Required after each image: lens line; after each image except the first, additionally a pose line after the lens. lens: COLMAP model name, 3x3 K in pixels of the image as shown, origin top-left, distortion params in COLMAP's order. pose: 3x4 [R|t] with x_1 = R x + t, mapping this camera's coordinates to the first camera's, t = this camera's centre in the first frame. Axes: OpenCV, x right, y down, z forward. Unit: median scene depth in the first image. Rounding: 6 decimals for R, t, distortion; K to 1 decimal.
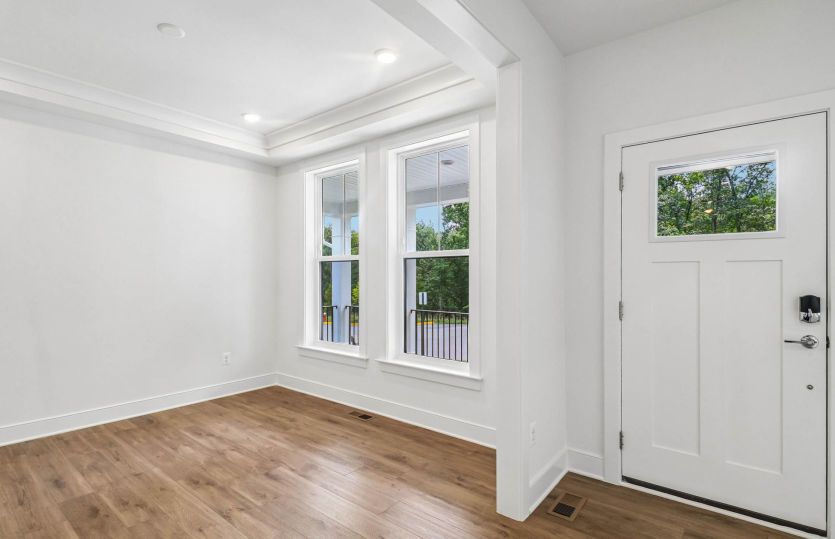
lens RADIAL K [[398.1, 0, 411.0], [0, 398.1, 277.4], [0, 0, 1]] dist [-0.008371, -0.005386]
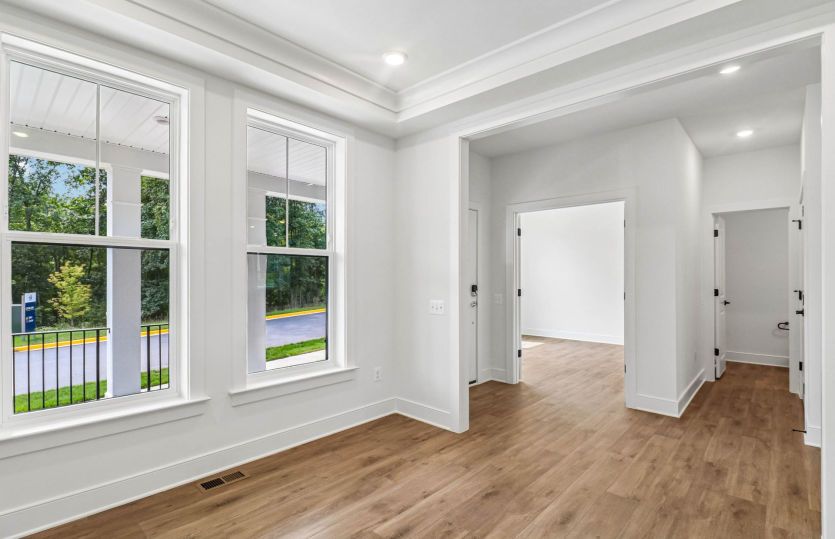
lens RADIAL K [[398.1, 0, 395.9], [0, 398.1, 278.7], [0, 0, 1]] dist [-0.008371, -0.005386]
pose [[0.107709, -0.001801, 0.994181, -0.922842], [0.000274, 0.999998, 0.001781, 0.003201], [-0.994182, 0.000080, 0.107709, 0.764570]]
